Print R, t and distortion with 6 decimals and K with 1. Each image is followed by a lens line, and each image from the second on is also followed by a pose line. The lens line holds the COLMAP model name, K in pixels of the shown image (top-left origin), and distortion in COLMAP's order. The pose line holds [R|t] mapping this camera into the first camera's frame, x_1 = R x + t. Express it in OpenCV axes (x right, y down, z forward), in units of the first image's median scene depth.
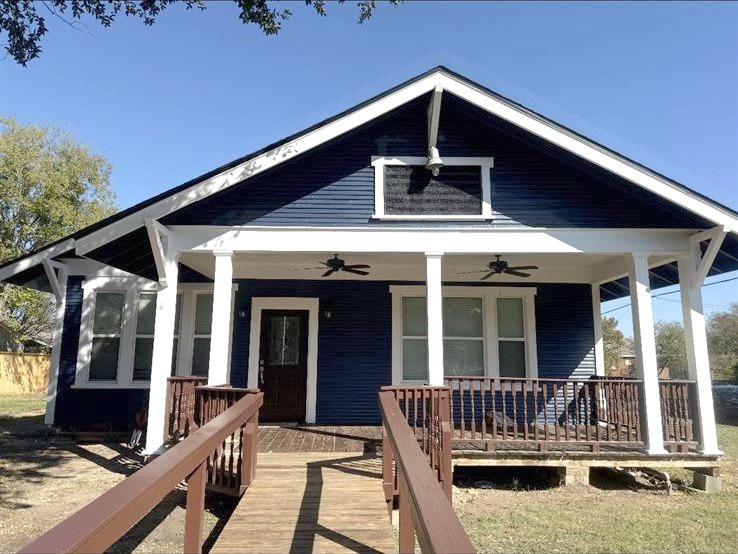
lens RADIAL K [[540.6, 0, 369.0], [0, 540.6, 277.0], [0, 0, 1]] dist [0.031977, -0.000557]
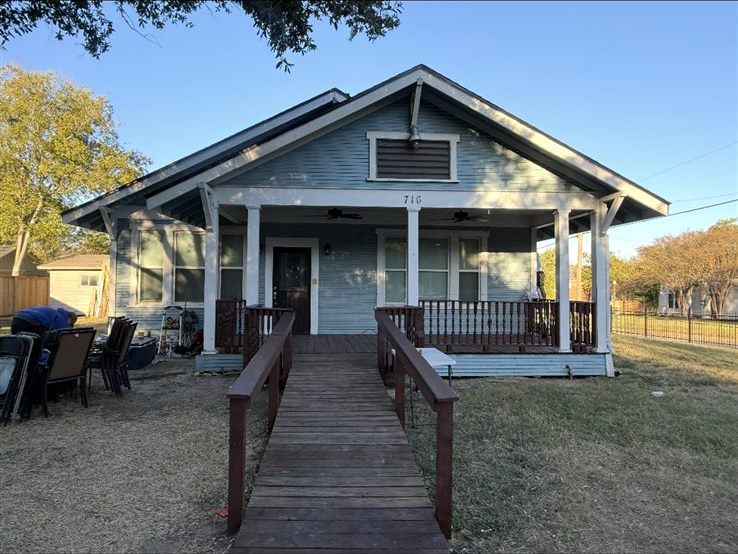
lens RADIAL K [[528.4, 0, 369.0], [0, 528.4, 277.0], [0, 0, 1]] dist [-0.098970, 0.001595]
pose [[0.998029, 0.005282, 0.062527, -0.064524], [-0.013776, 0.990586, 0.136200, -0.048245], [-0.061219, -0.136793, 0.988706, -0.272344]]
